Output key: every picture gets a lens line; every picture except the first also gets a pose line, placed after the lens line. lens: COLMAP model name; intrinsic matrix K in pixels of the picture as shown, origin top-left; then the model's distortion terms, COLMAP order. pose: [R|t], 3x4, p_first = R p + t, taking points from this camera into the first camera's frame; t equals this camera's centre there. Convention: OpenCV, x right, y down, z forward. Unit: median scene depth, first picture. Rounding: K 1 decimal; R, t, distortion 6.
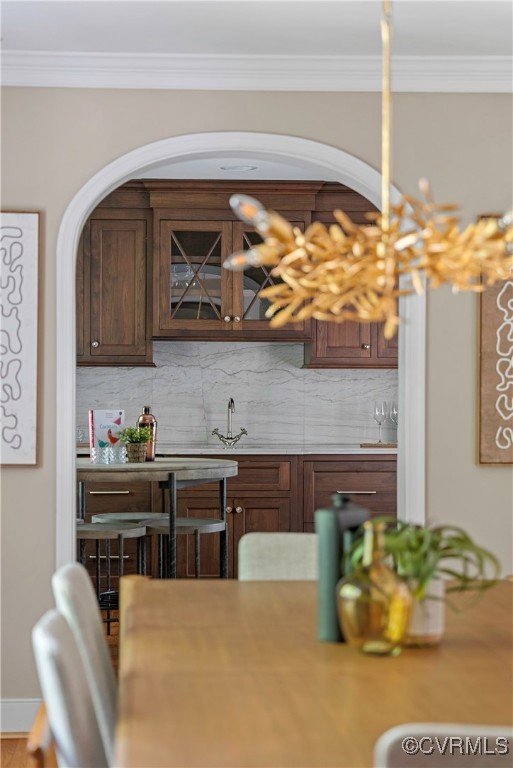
lens RADIAL K [[1479.7, 0, 257.7], [0, 1479.7, 383.1], [0, 0, 1]] dist [0.033893, 0.000000]
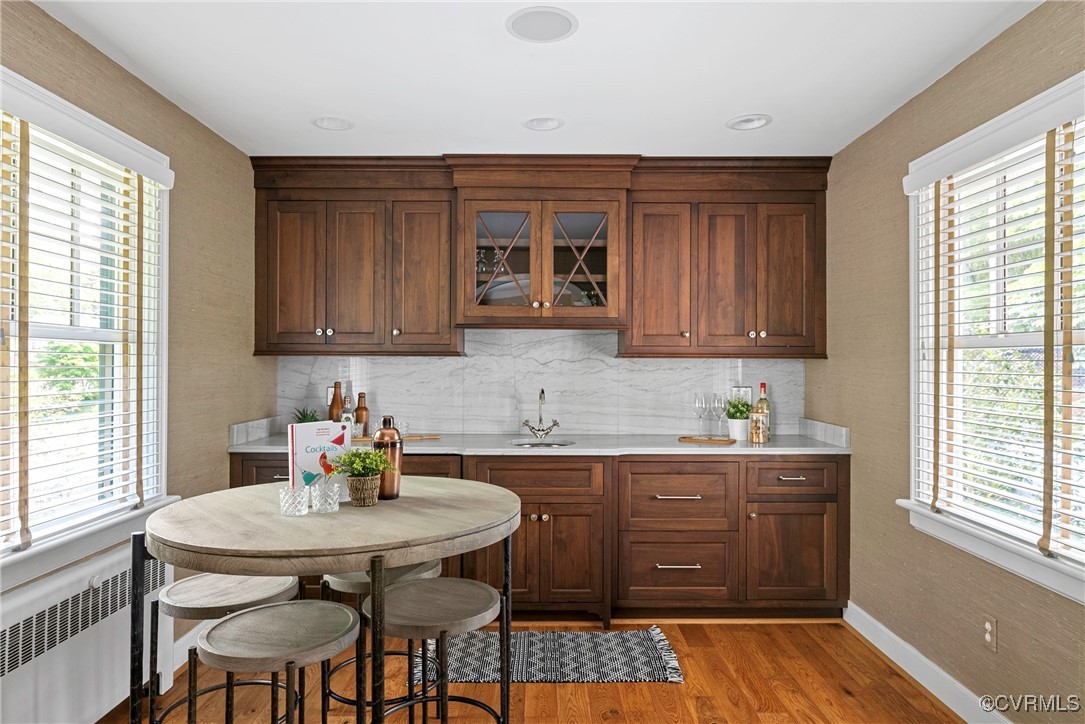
lens RADIAL K [[670.3, 0, 539.5], [0, 670.3, 361.4], [0, 0, 1]] dist [0.005529, 0.000945]
pose [[0.997108, -0.000448, -0.075997, 0.014172], [0.000310, 0.999998, -0.001827, -0.007141], [0.075998, 0.001798, 0.997106, 0.596876]]
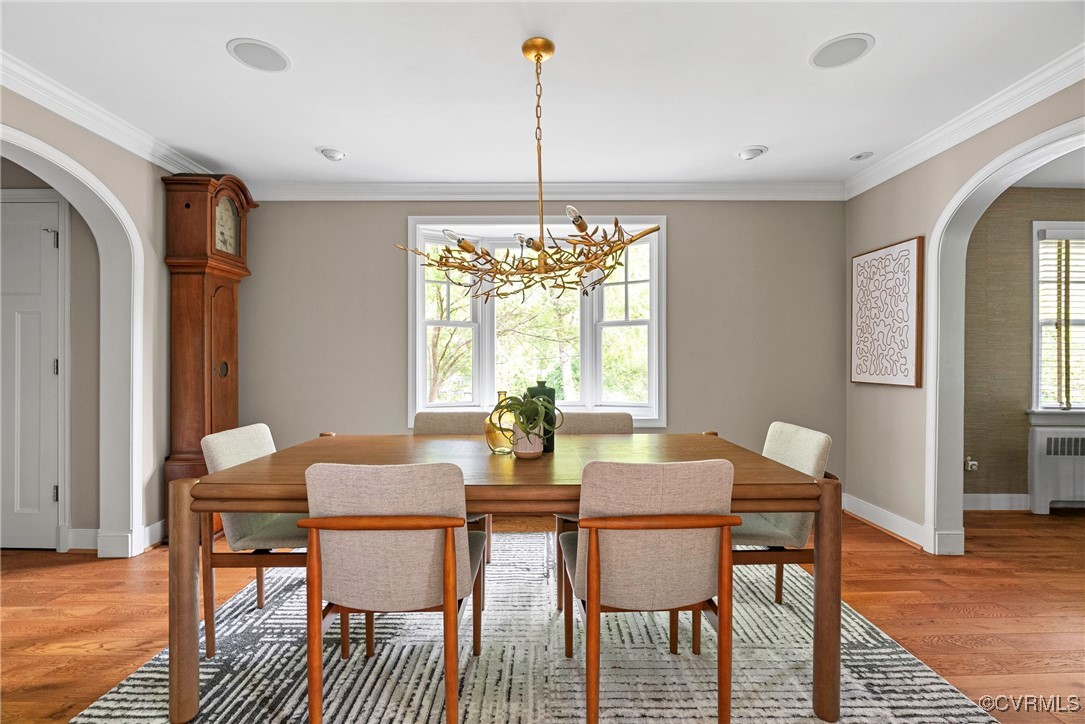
lens RADIAL K [[501.3, 0, 546.0], [0, 501.3, 361.5], [0, 0, 1]] dist [-0.005220, -0.000494]
pose [[-0.060529, -0.006255, -0.998147, 0.283853], [-0.002187, 0.999979, -0.006134, 0.019606], [0.998164, 0.001812, -0.060542, 0.384960]]
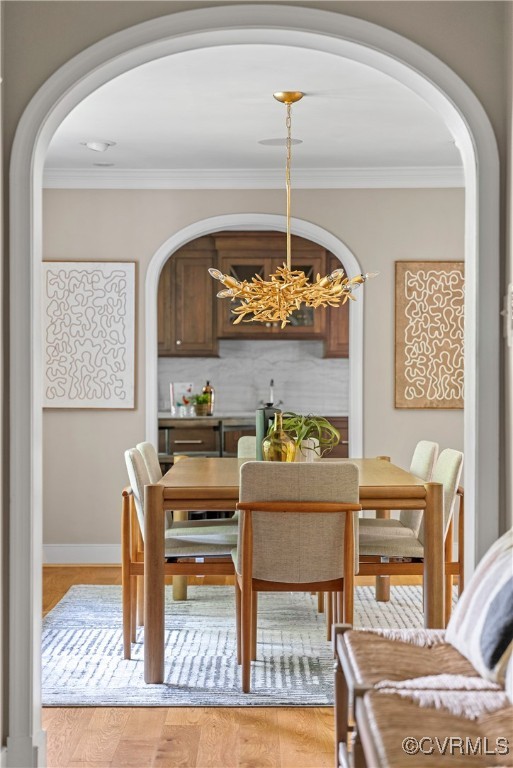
lens RADIAL K [[1370.7, 0, 255.9], [0, 1370.7, 389.6], [0, 0, 1]] dist [0.038958, 0.000000]
pose [[0.997297, -0.002693, -0.073429, 0.068754], [0.002760, 0.999996, 0.000811, 0.020217], [0.073427, -0.001012, 0.997300, -0.366521]]
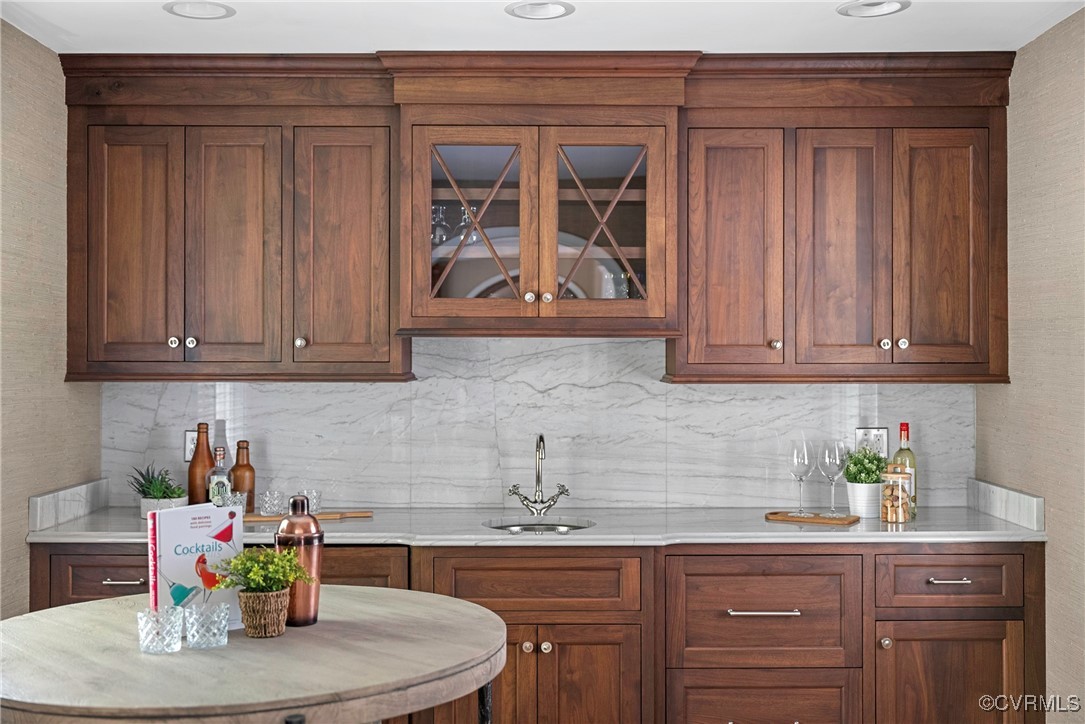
lens RADIAL K [[1202.1, 0, 541.3], [0, 1202.1, 351.7], [0, 0, 1]] dist [0.006215, 0.000000]
pose [[0.997256, -0.003854, -0.073929, 0.018383], [0.003471, 0.999980, -0.005304, -0.020543], [0.073948, 0.005033, 0.997249, 0.556629]]
